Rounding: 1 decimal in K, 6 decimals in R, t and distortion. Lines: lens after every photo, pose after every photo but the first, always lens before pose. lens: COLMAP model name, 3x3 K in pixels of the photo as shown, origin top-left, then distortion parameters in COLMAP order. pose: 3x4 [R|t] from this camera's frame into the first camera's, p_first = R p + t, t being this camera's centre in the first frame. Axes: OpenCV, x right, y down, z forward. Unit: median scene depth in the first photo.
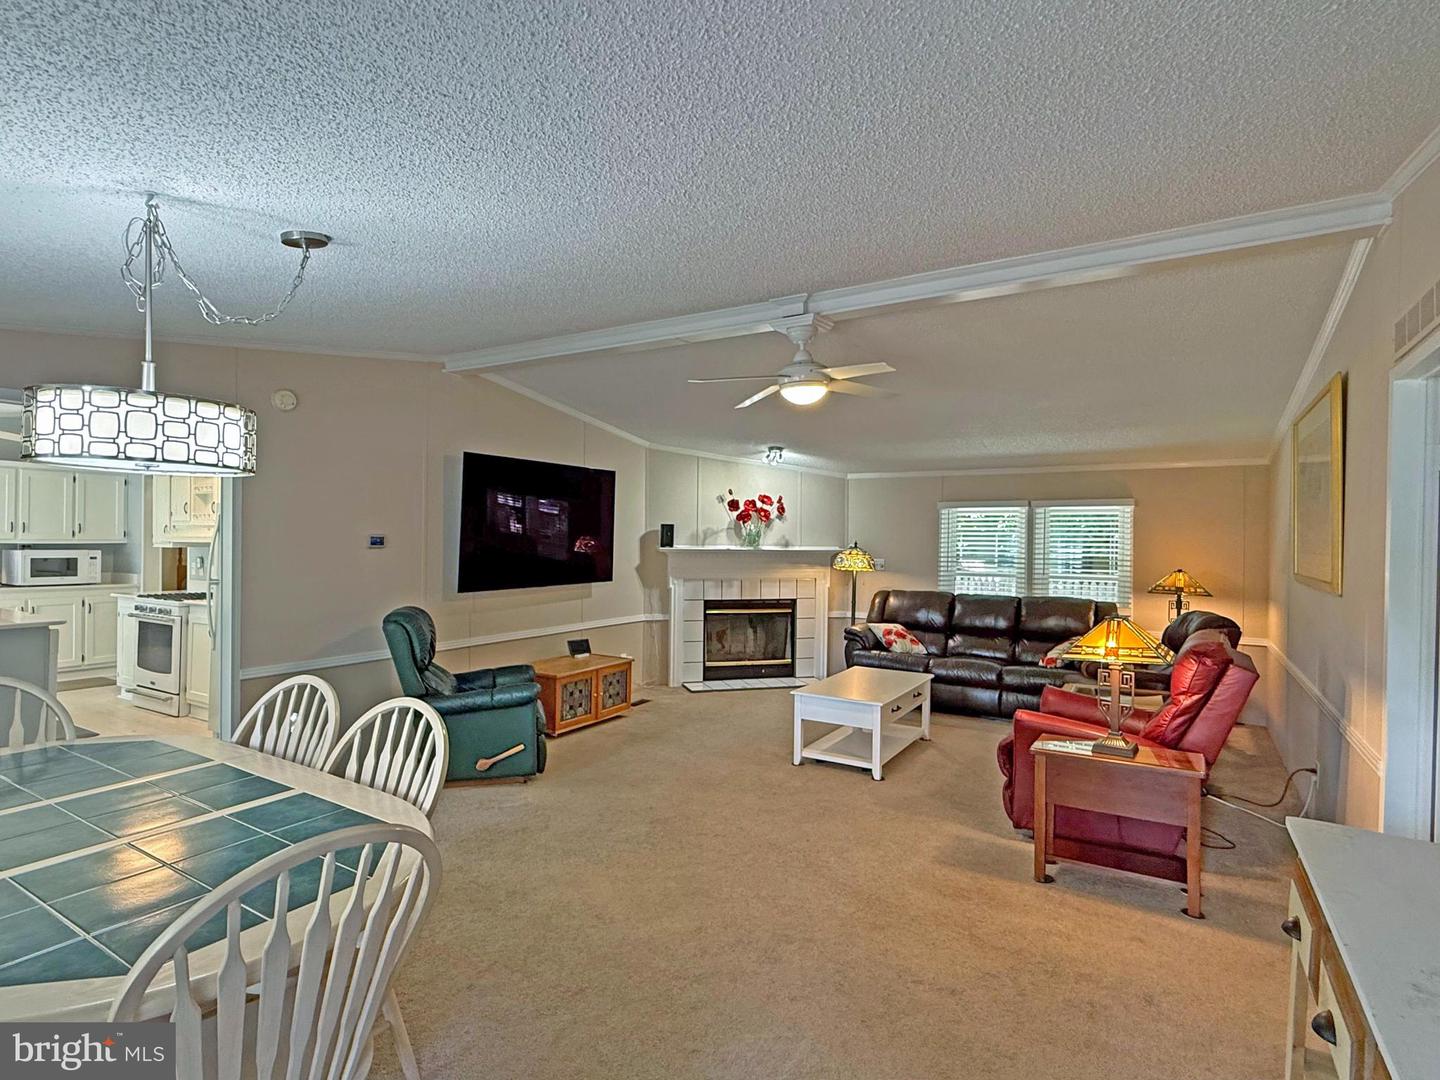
lens RADIAL K [[749.3, 0, 710.4], [0, 749.3, 544.2], [0, 0, 1]] dist [-0.001375, 0.000642]
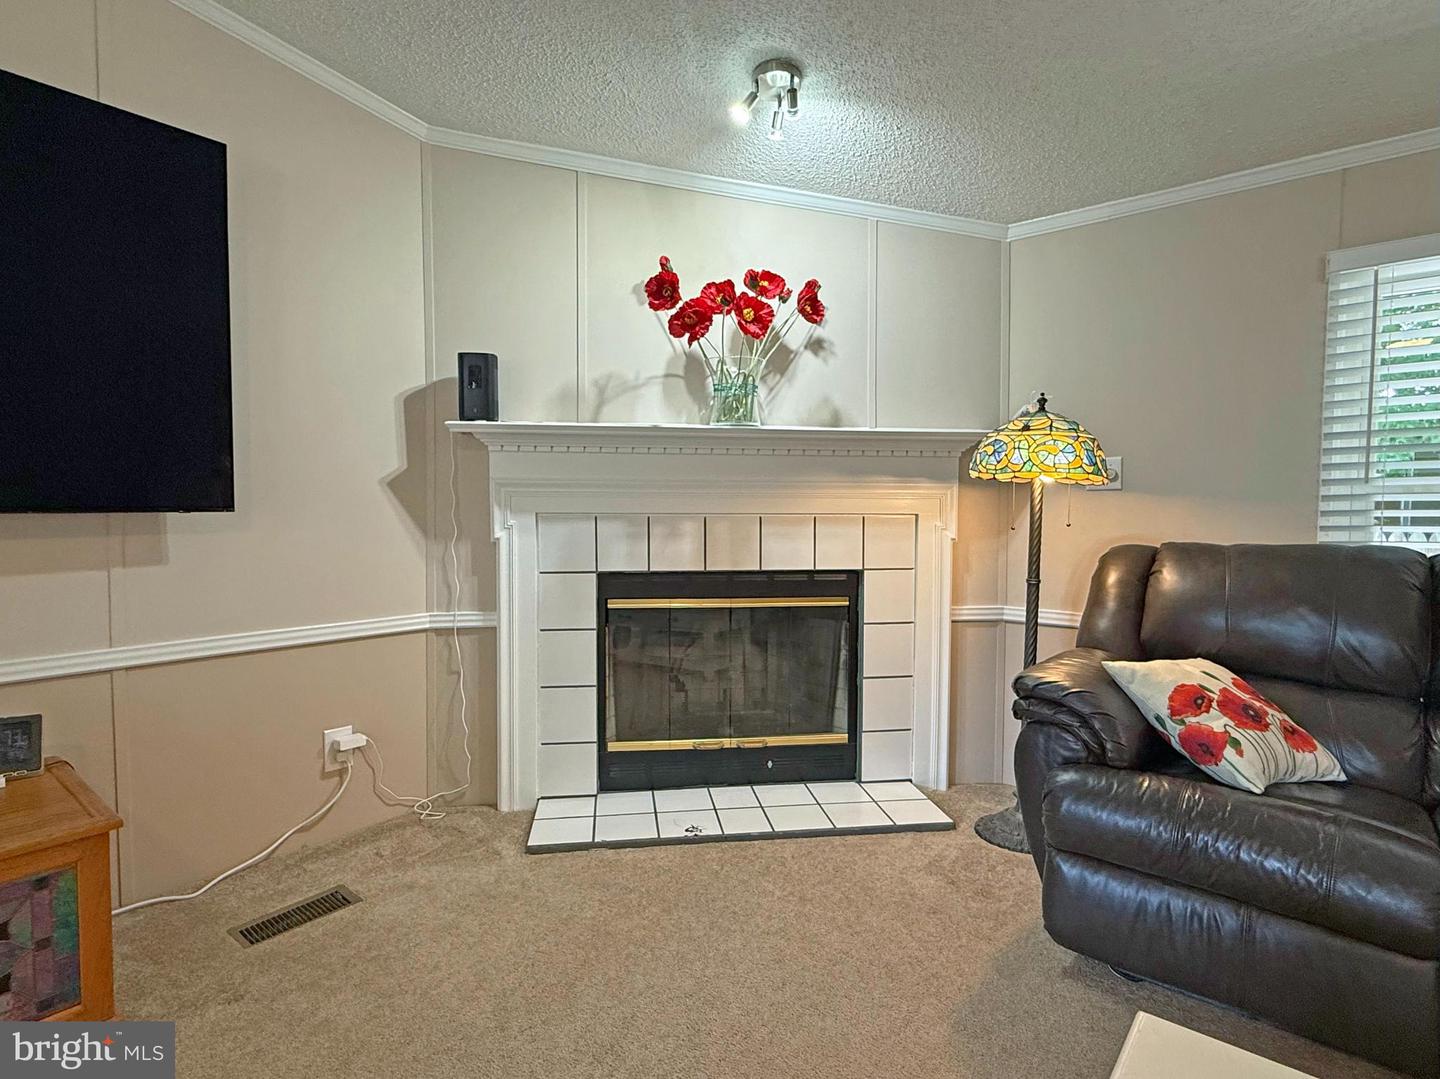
lens RADIAL K [[749.3, 0, 726.7], [0, 749.3, 543.8], [0, 0, 1]] dist [-0.001375, 0.000642]
pose [[0.991151, -0.001131, -0.132736, 0.101770], [0.005726, 0.999397, 0.034244, 0.049044], [0.132617, -0.034701, 0.990560, 0.656225]]
